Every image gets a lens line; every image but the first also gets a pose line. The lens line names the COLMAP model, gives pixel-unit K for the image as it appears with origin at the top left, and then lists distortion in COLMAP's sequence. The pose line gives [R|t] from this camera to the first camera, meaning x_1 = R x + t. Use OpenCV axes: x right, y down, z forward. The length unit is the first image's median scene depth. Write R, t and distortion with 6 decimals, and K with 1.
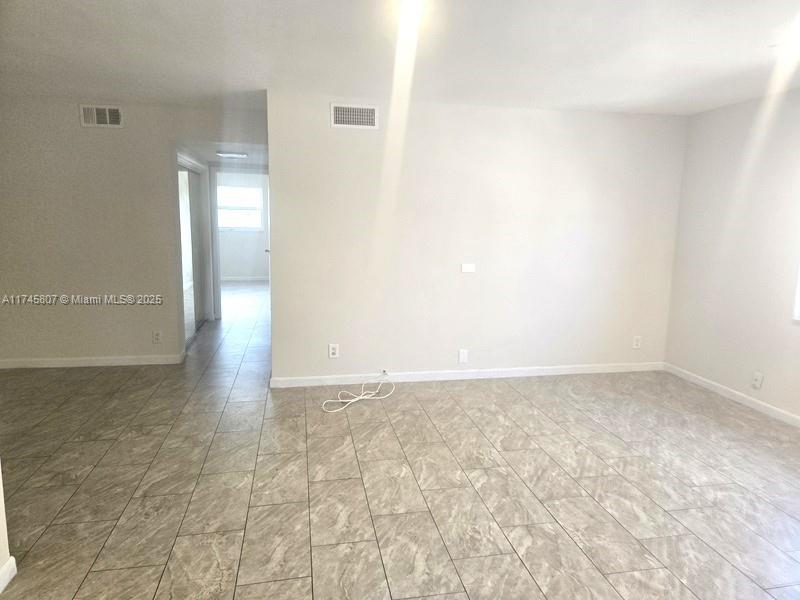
lens RADIAL K [[538.1, 0, 396.4], [0, 538.1, 303.4], [0, 0, 1]] dist [0.044010, -0.037216]
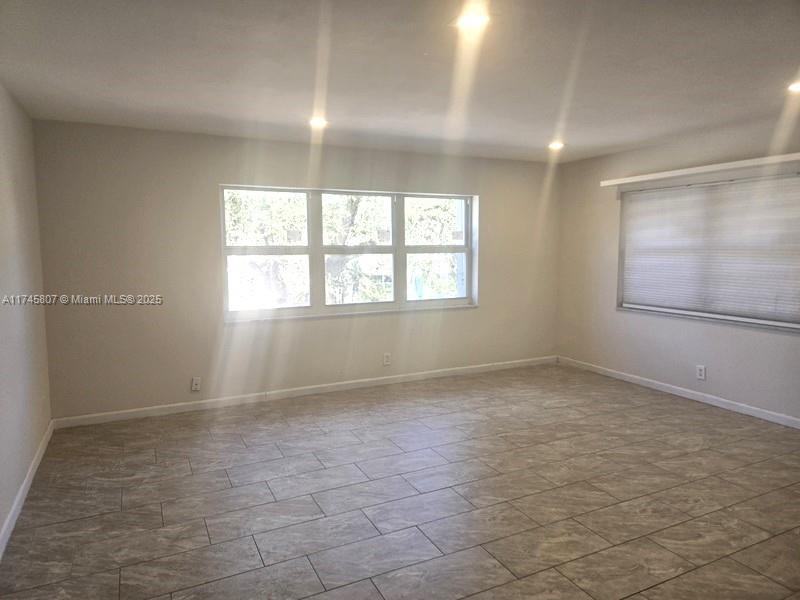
lens RADIAL K [[538.1, 0, 393.3], [0, 538.1, 301.7], [0, 0, 1]] dist [0.044010, -0.037216]
pose [[-0.264832, -0.124487, 0.956225, -0.675732], [0.159274, 0.972365, 0.170700, -0.206649], [-0.951050, 0.197509, -0.237686, 1.116174]]
